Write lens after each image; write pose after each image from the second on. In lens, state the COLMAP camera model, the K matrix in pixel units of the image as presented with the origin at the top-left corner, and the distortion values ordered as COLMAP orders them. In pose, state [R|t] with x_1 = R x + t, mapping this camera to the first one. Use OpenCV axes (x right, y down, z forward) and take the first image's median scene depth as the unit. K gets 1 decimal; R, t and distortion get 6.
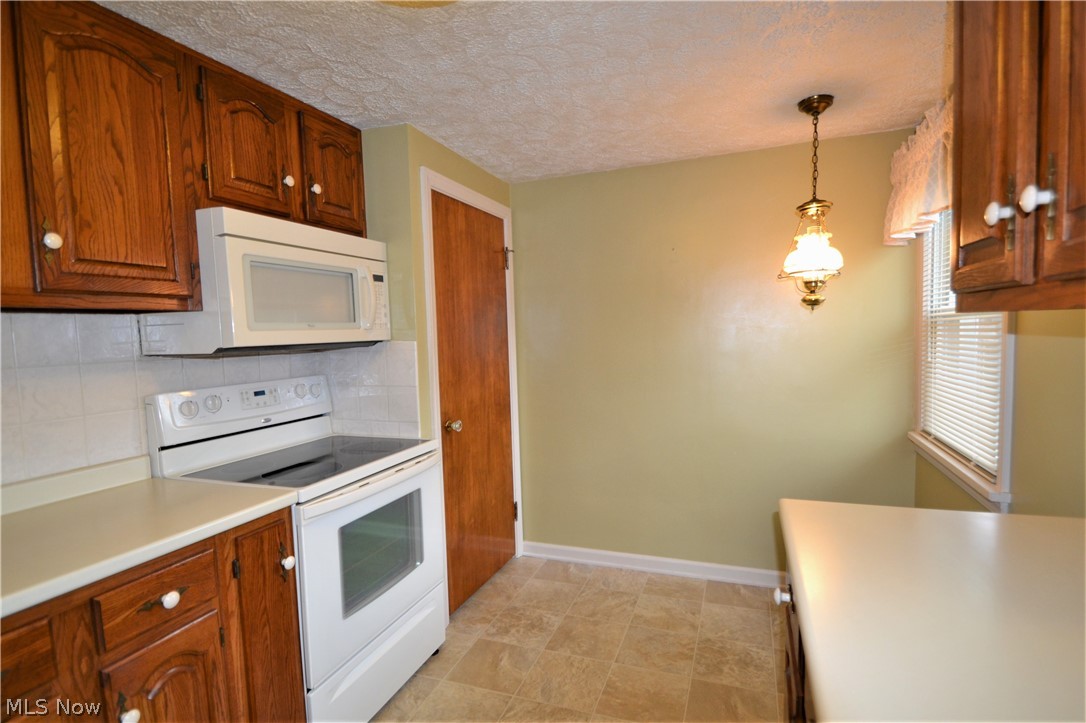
lens RADIAL K [[550.8, 0, 545.1], [0, 550.8, 371.4], [0, 0, 1]] dist [0.005511, 0.000647]
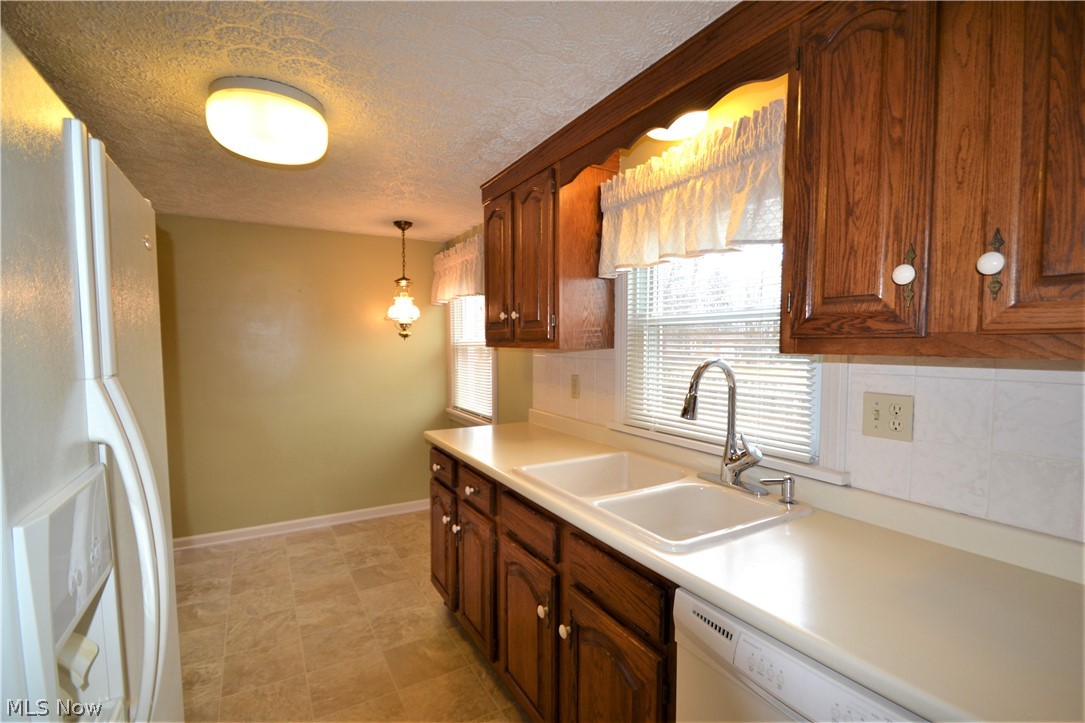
lens RADIAL K [[514.0, 0, 544.6], [0, 514.0, 366.3], [0, 0, 1]] dist [-0.000381, -0.000289]
pose [[0.651739, -0.008814, 0.758392, -0.452386], [0.039994, 0.998941, -0.022759, 0.025539], [-0.757388, 0.045164, 0.651402, -0.384089]]
